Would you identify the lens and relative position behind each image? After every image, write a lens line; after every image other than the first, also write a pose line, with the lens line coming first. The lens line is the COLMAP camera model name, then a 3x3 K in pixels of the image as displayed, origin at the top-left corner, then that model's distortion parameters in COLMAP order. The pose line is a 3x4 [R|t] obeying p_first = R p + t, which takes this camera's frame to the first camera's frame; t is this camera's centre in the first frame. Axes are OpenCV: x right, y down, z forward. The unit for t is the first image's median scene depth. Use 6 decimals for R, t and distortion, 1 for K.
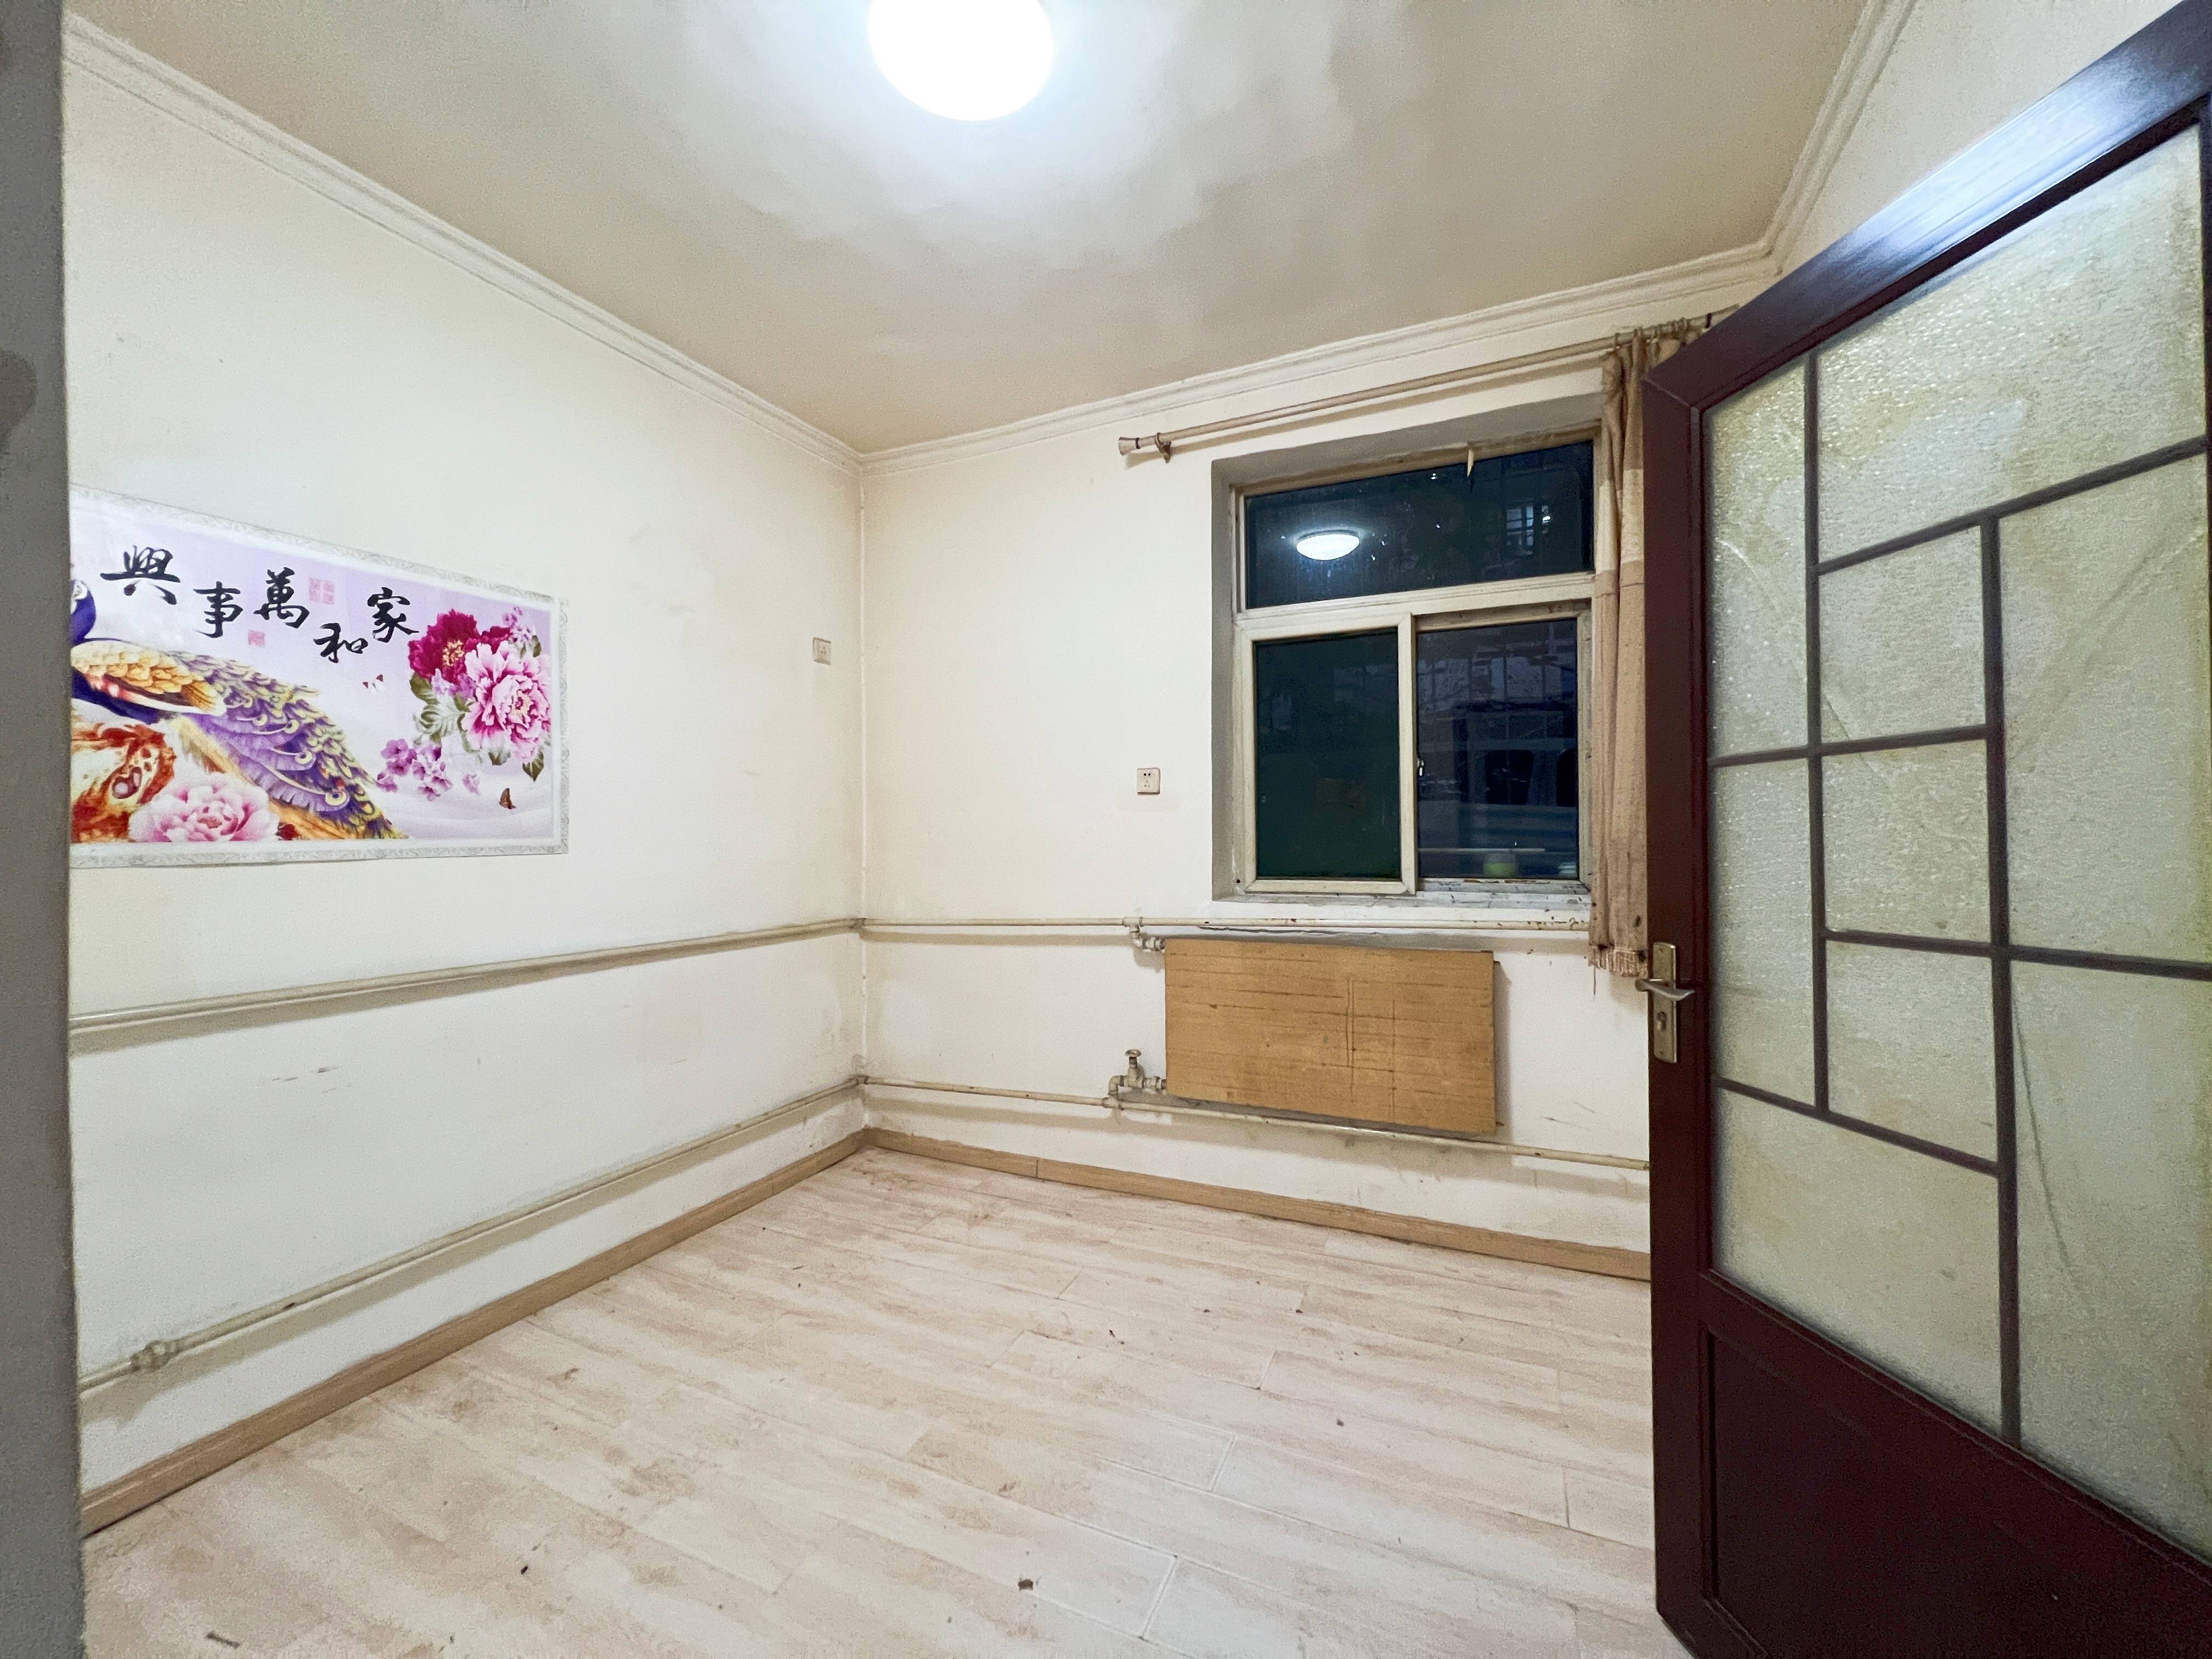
lens RADIAL K [[875.6, 0, 1106.0], [0, 875.6, 829.5], [0, 0, 1]] dist [-0.003338, 0.000112]
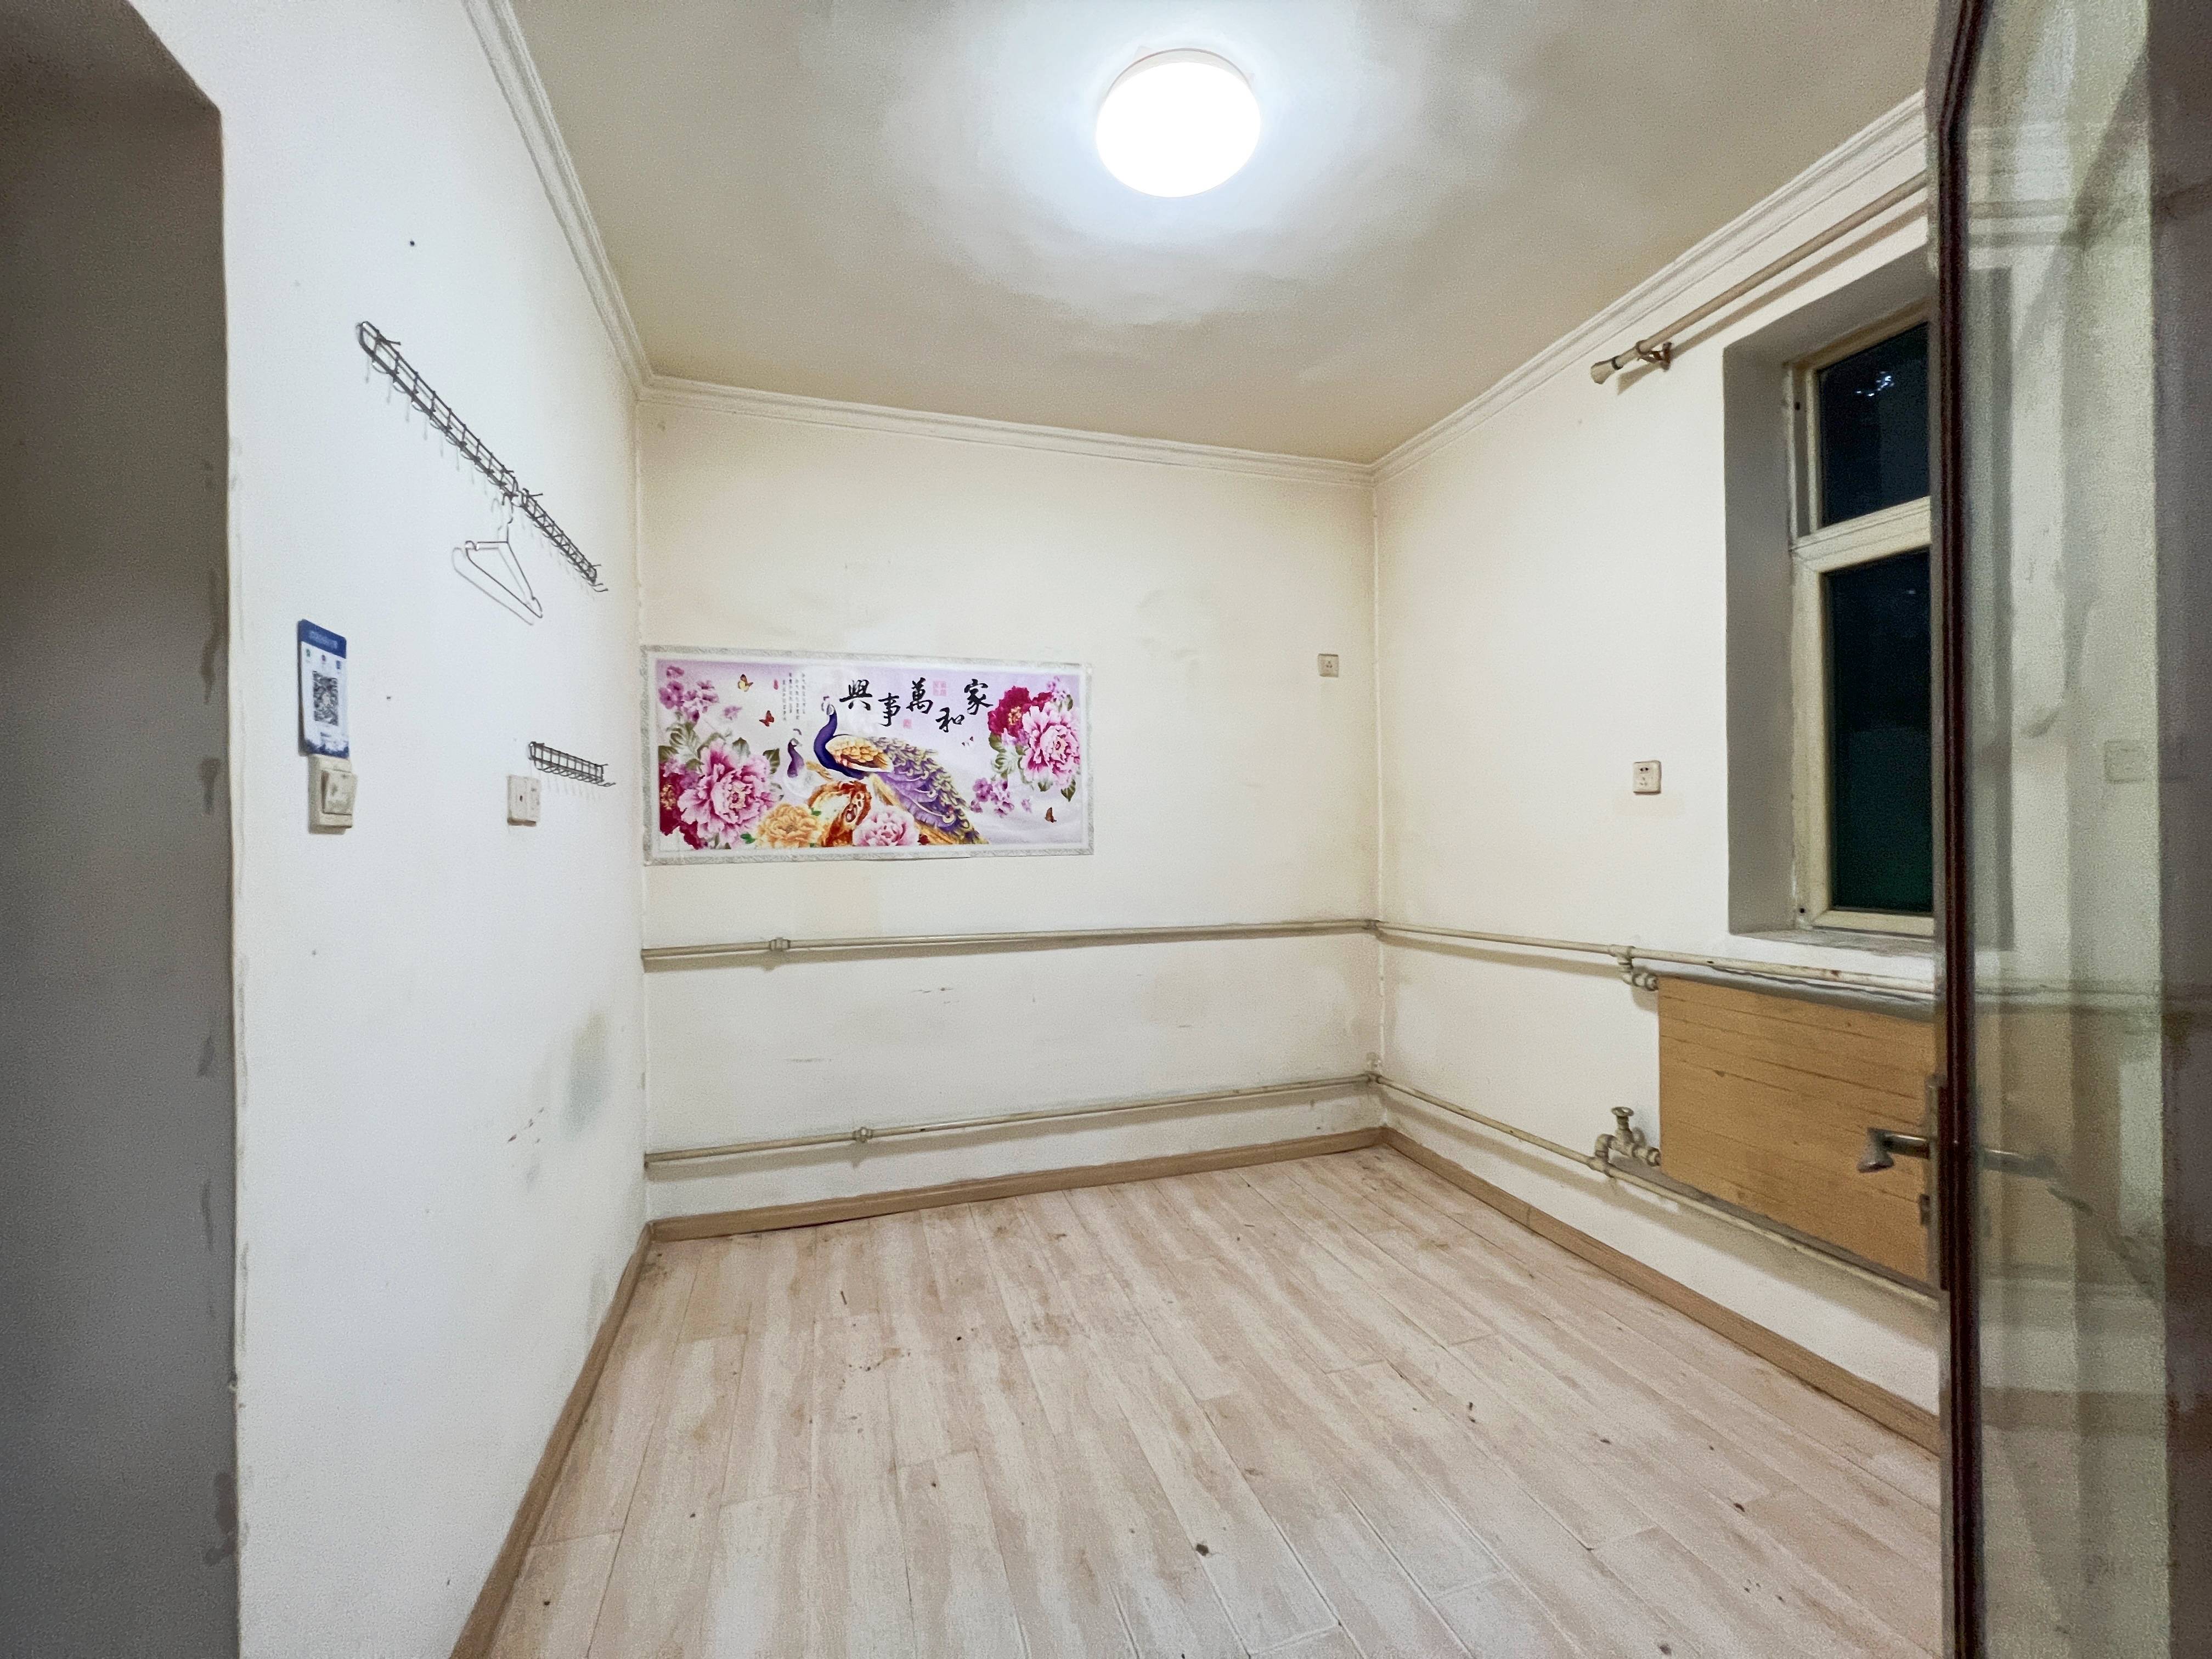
lens RADIAL K [[875.6, 0, 1106.0], [0, 875.6, 829.5], [0, 0, 1]] dist [-0.003338, 0.000112]
pose [[0.671793, 0.002702, -0.740734, 0.419806], [0.006105, 0.999939, 0.009184, -0.024887], [0.740714, -0.010692, 0.671736, 0.130735]]
